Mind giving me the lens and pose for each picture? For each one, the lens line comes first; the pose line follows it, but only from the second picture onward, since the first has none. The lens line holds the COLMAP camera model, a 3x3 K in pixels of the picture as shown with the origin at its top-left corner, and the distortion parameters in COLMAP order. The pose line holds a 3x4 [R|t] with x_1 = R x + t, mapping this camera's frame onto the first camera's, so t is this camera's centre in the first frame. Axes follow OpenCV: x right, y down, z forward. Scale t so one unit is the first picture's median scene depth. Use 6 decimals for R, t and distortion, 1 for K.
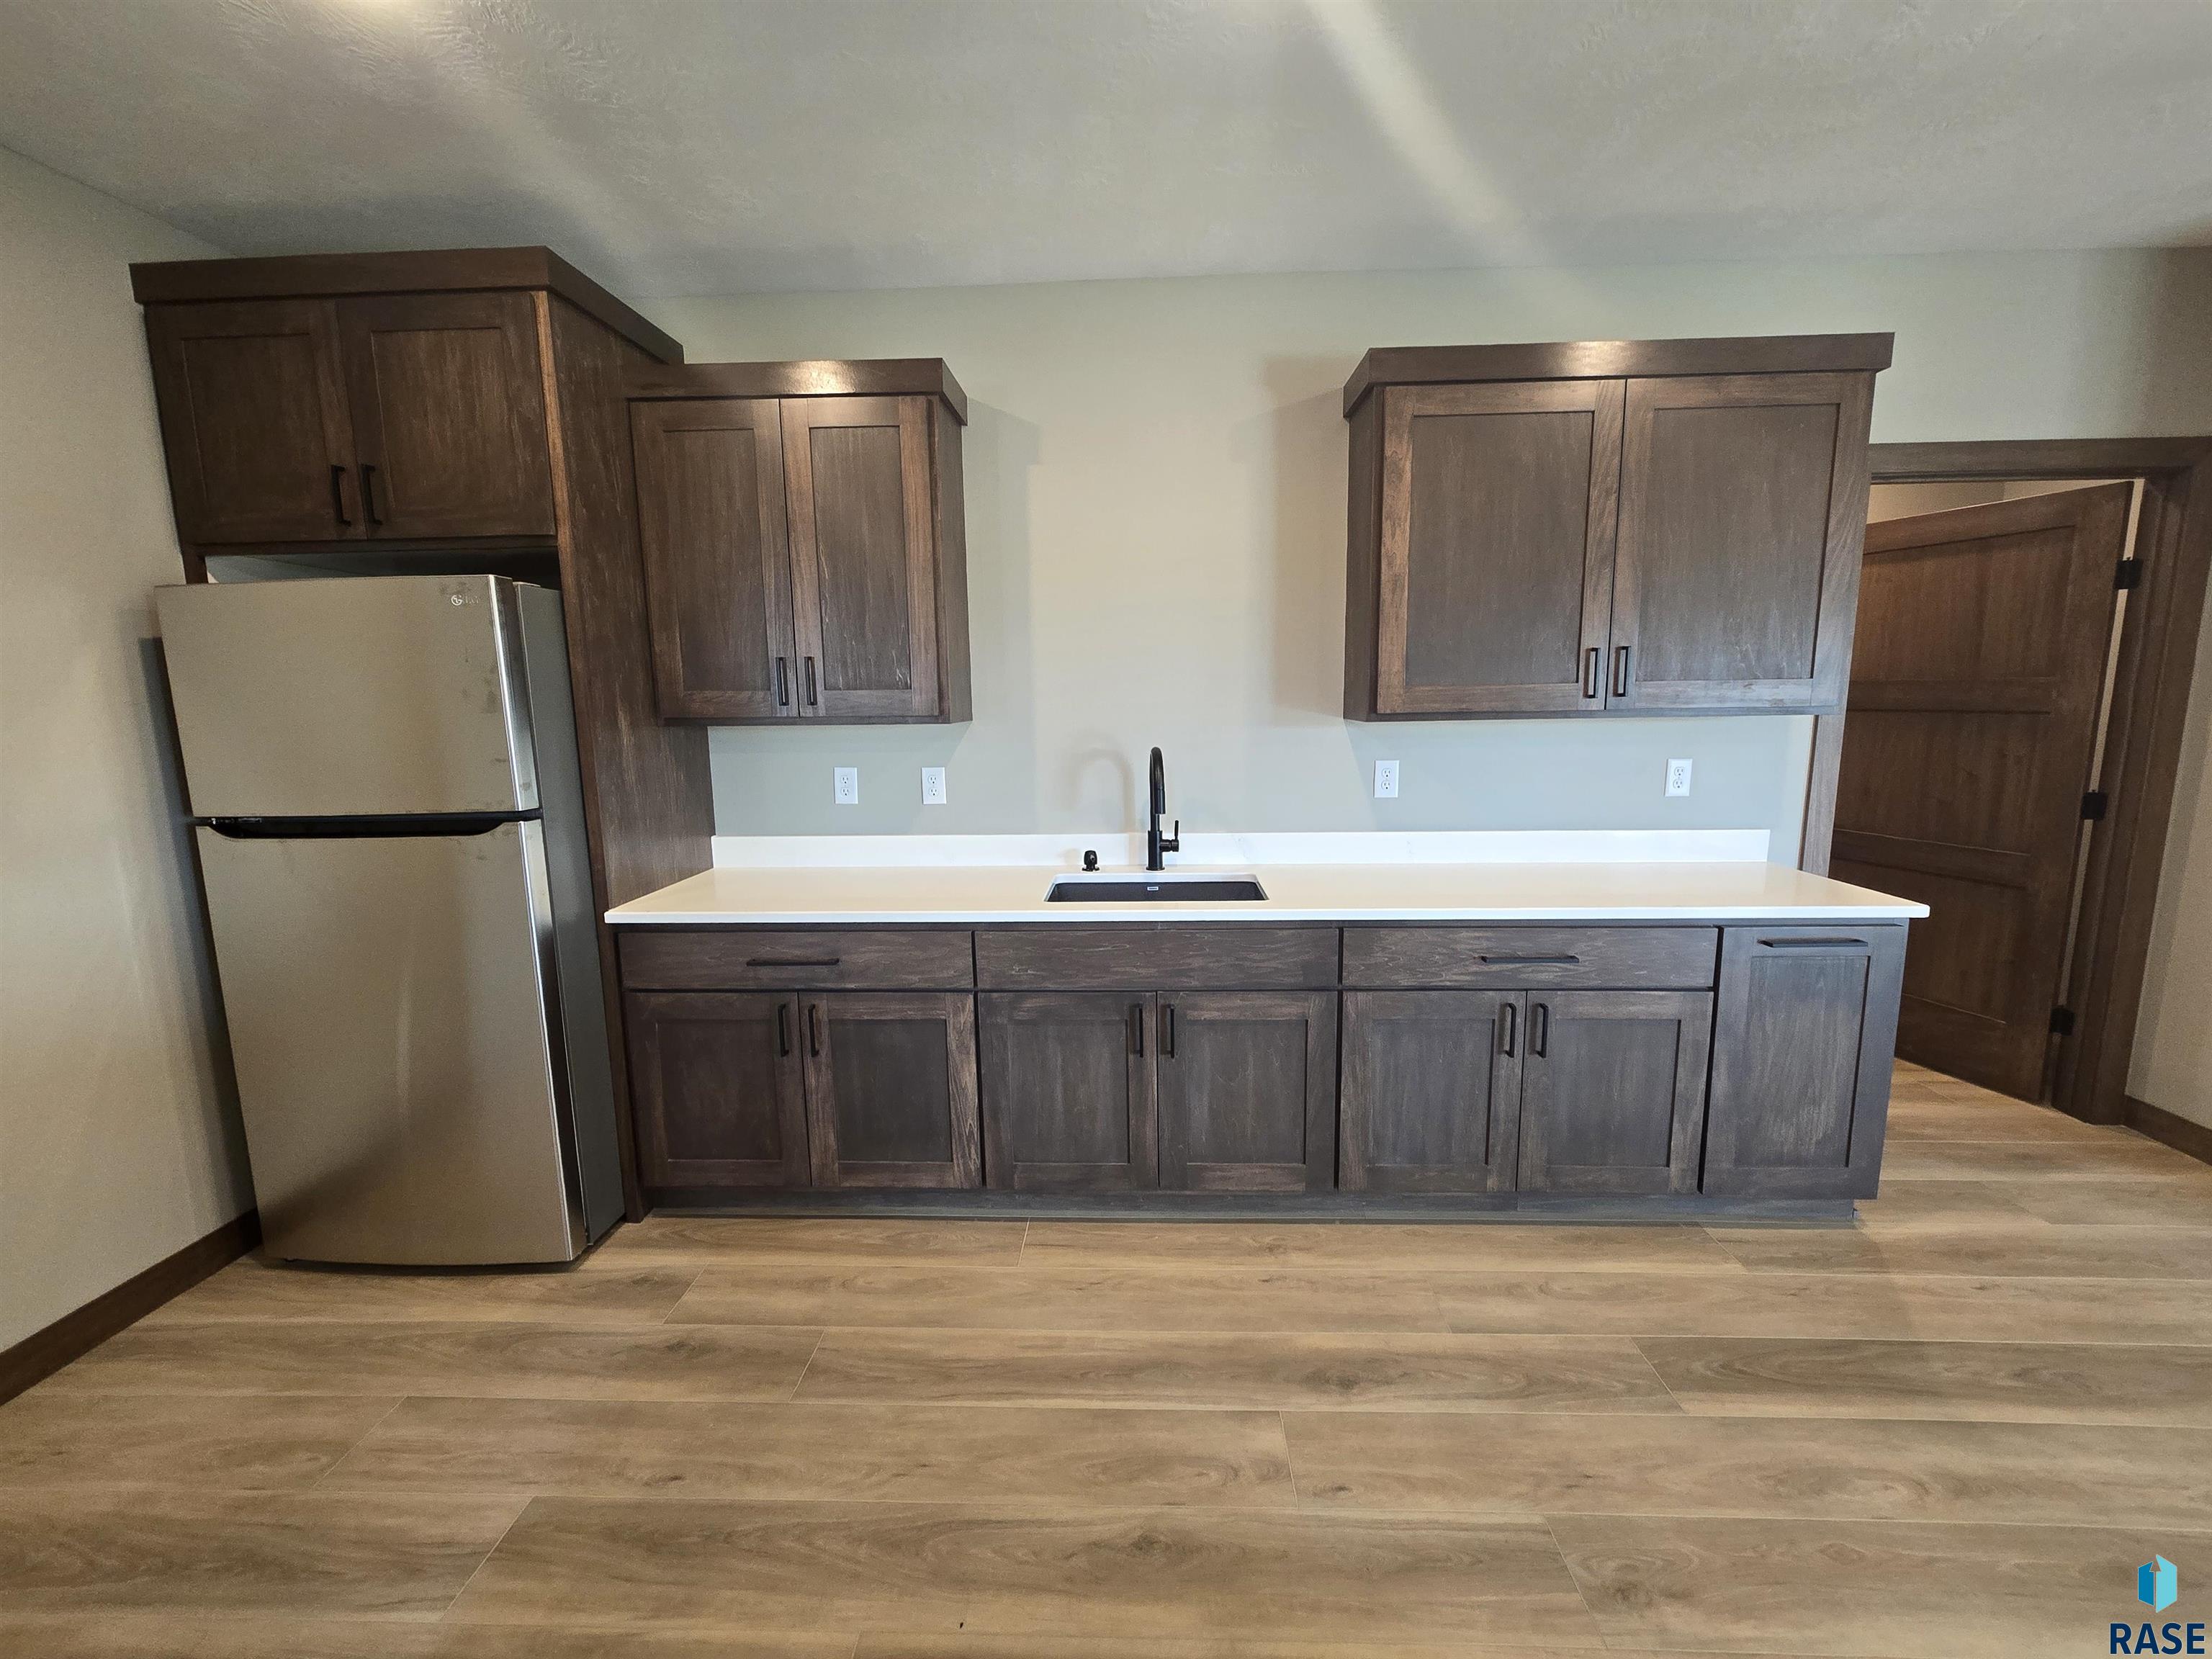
lens RADIAL K [[910.3, 0, 1122.7], [0, 910.3, 831.1], [0, 0, 1]] dist [0.000001, 0.000793]
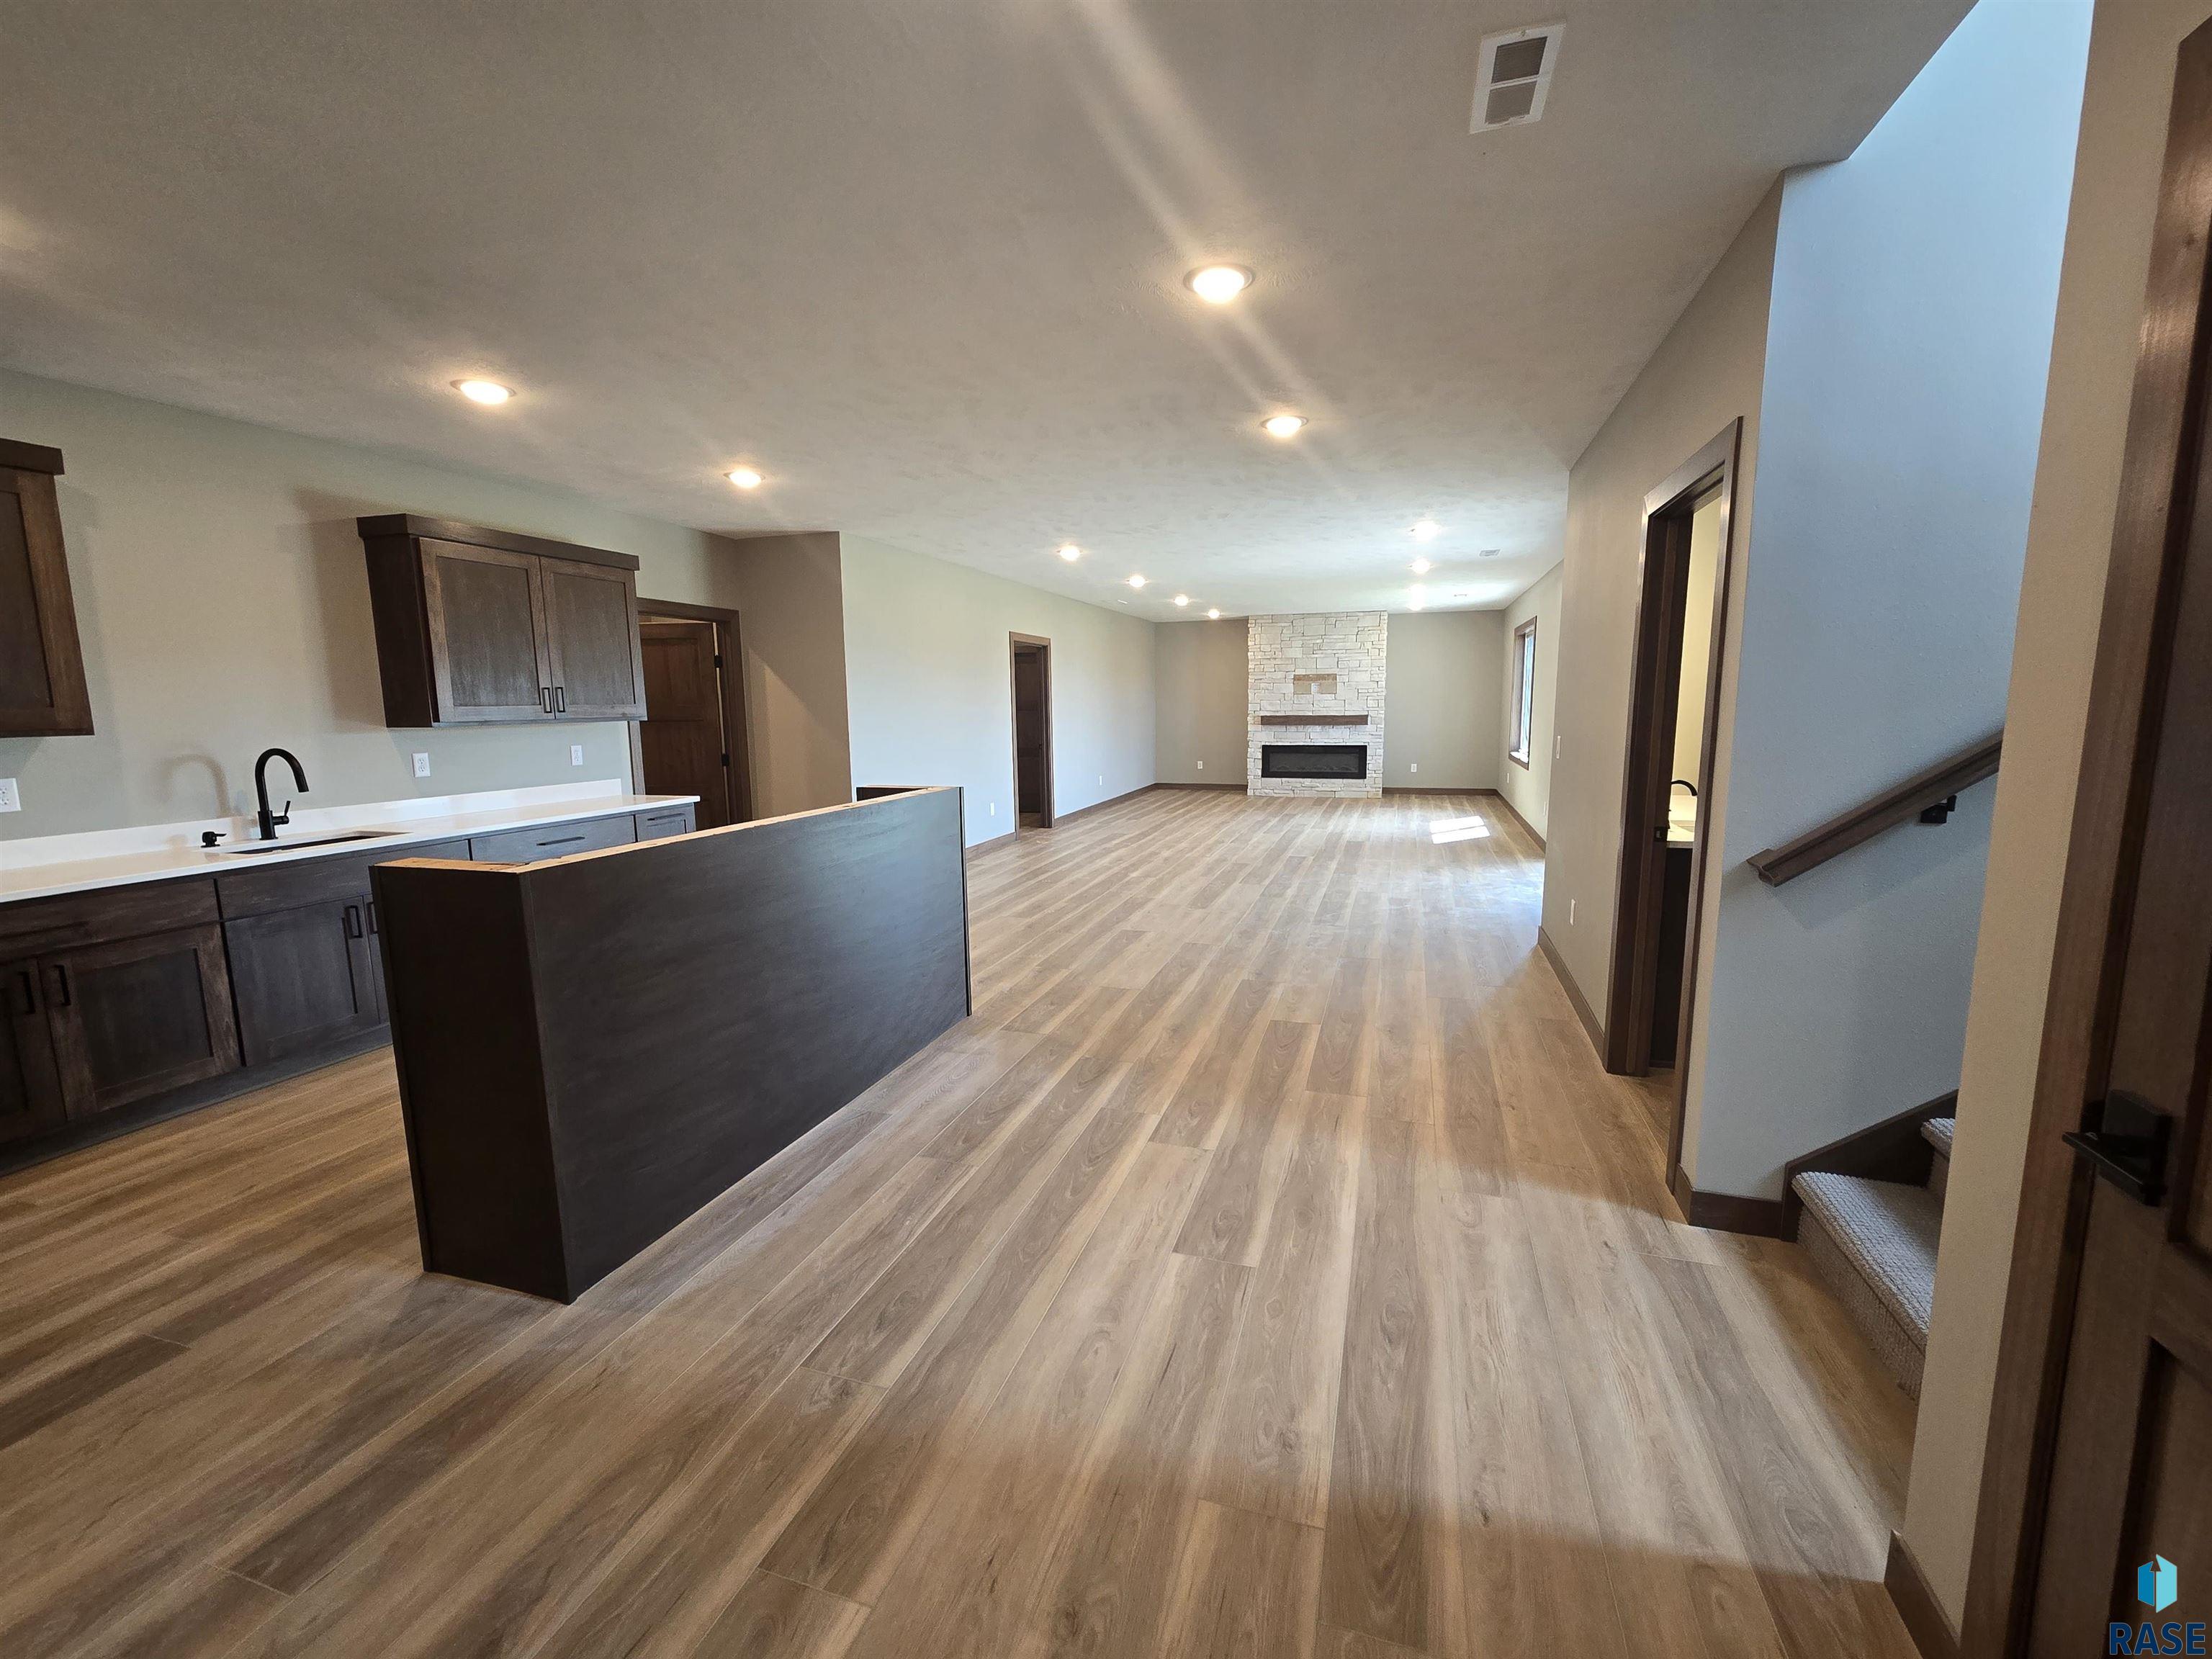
lens RADIAL K [[907.4, 0, 1106.0], [0, 907.4, 829.5], [0, 0, 1]] dist [-0.000140, 0.000258]
pose [[0.280608, -0.123161, 0.951888, -1.056875], [0.153148, 0.984773, 0.082269, 0.125674], [-0.947526, 0.122695, 0.295197, -0.693047]]
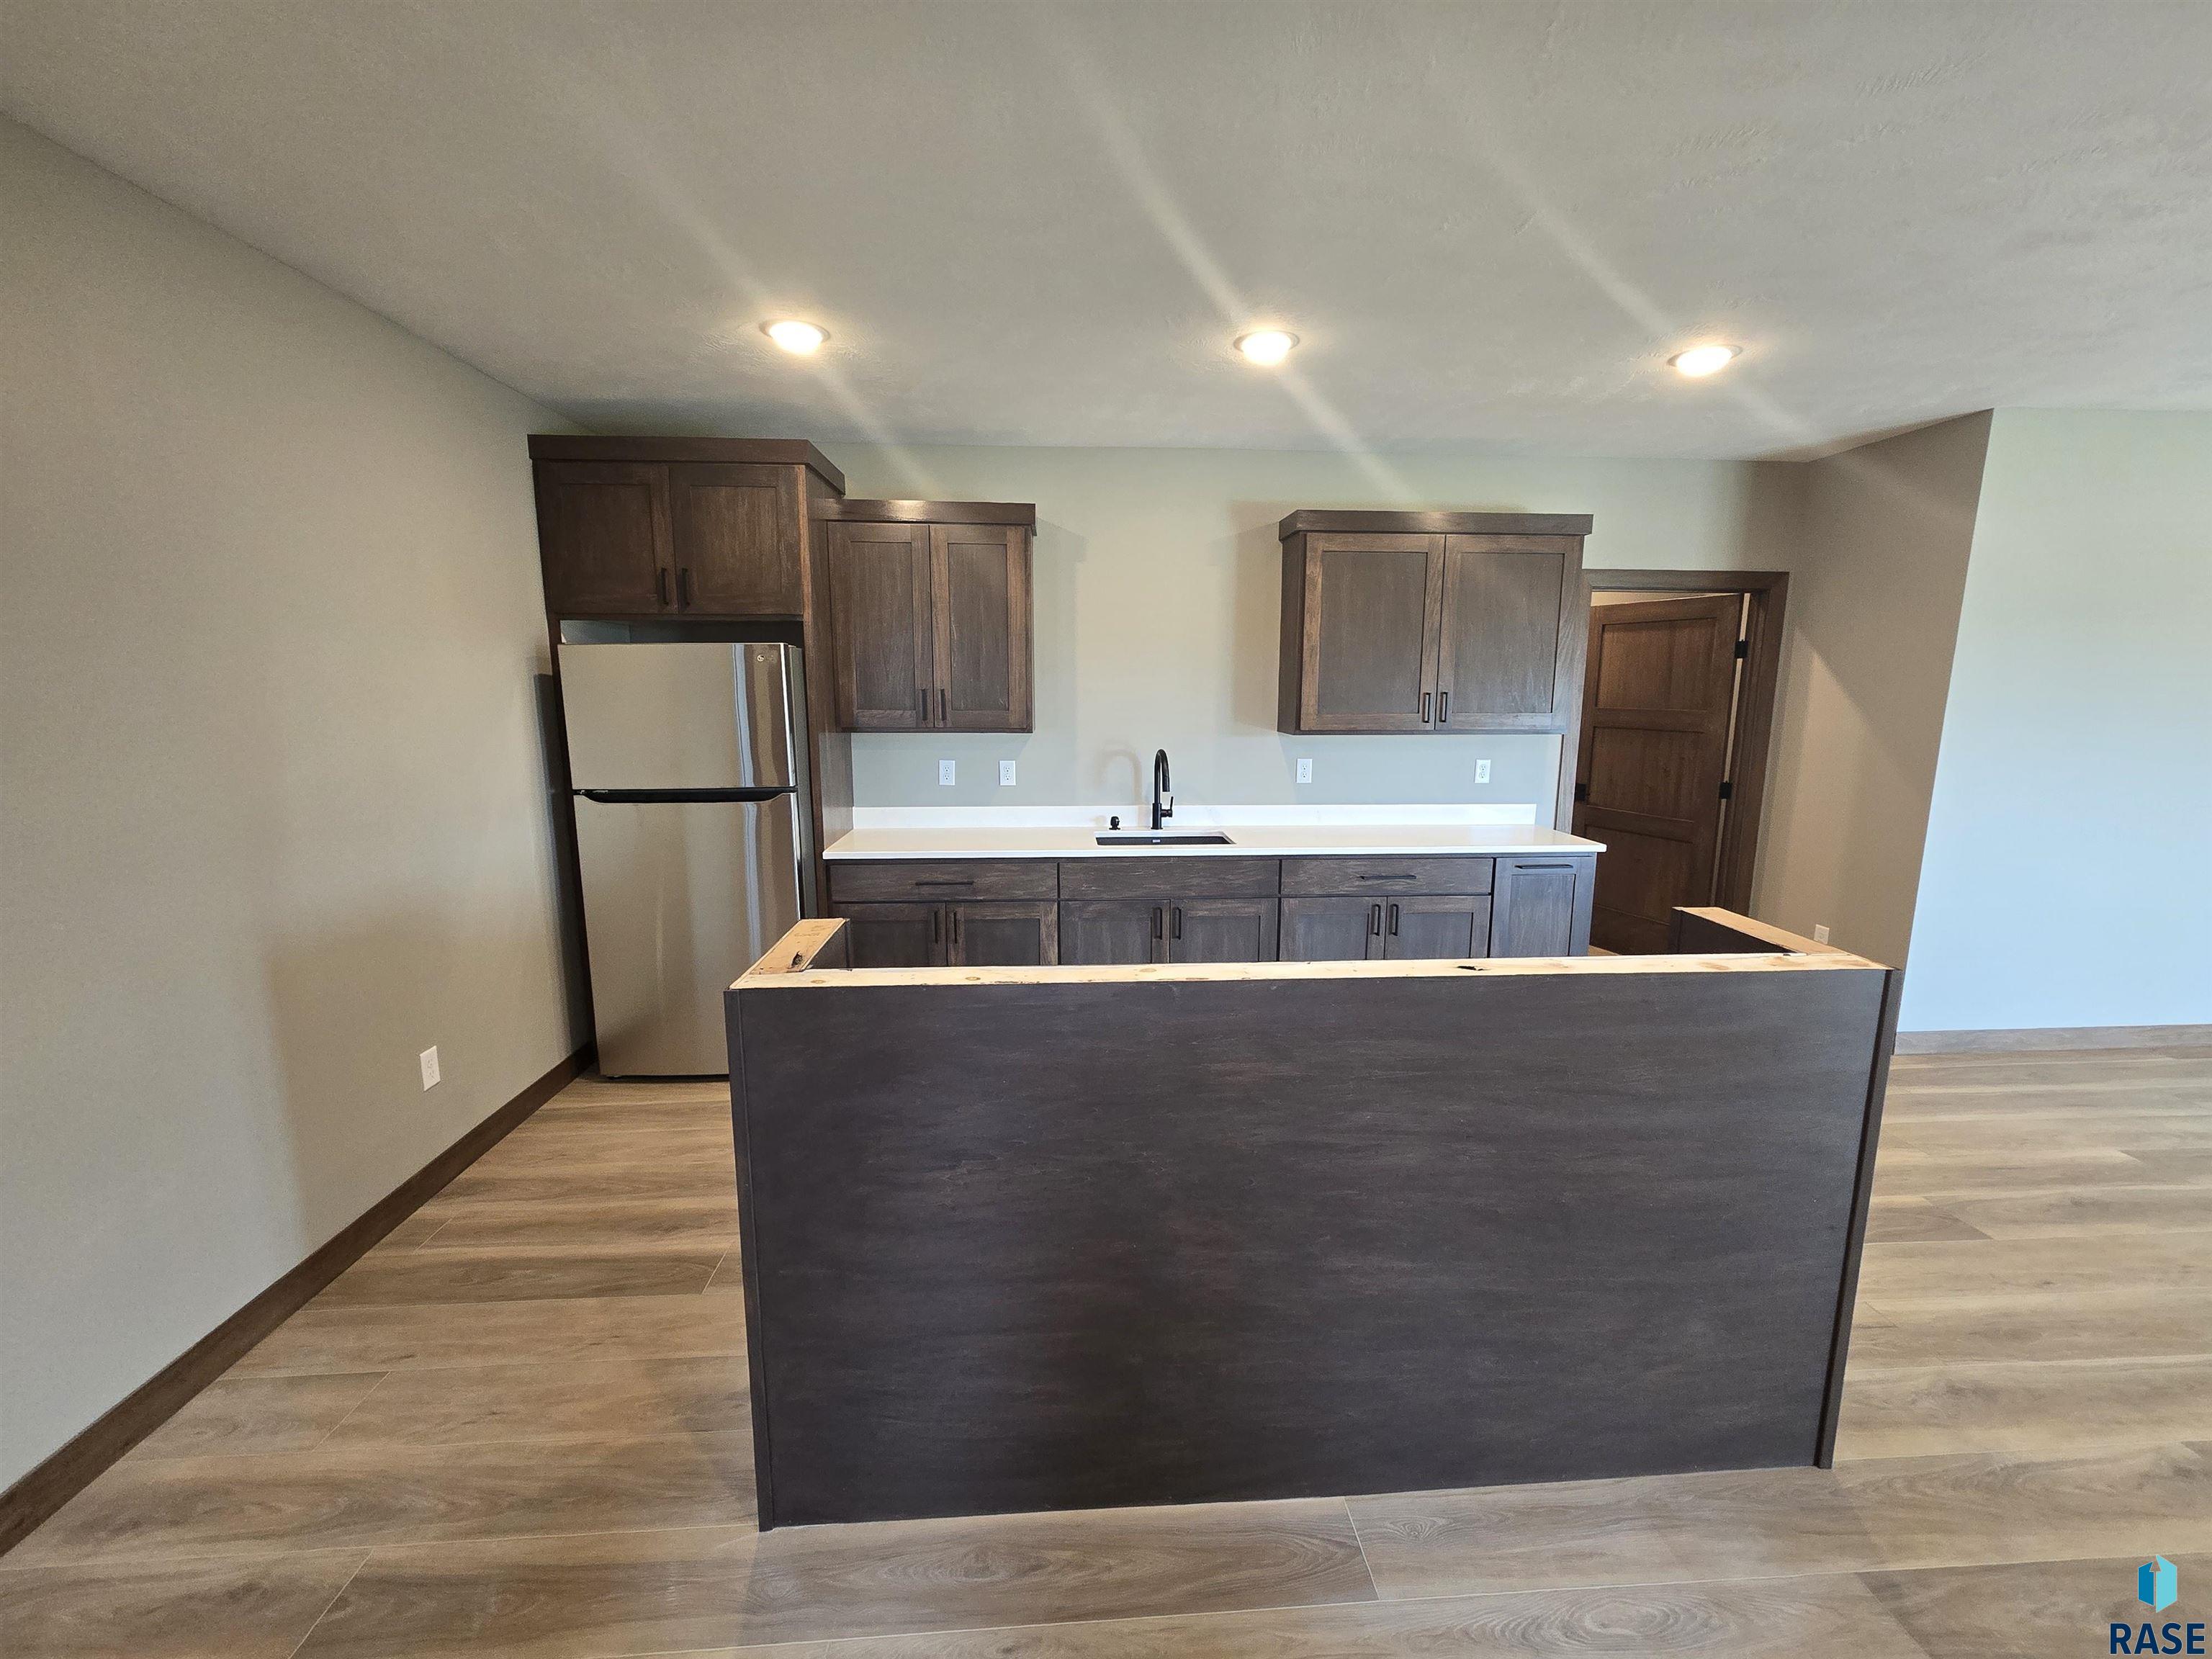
lens RADIAL K [[903.6, 0, 1123.8], [0, 903.6, 829.6], [0, 0, 1]] dist [0.001174, 0.000491]
pose [[0.994163, 0.000324, 0.107885, -0.213427], [-0.001340, 0.999955, 0.009344, 0.034095], [-0.107877, -0.009434, 0.994120, -0.586111]]
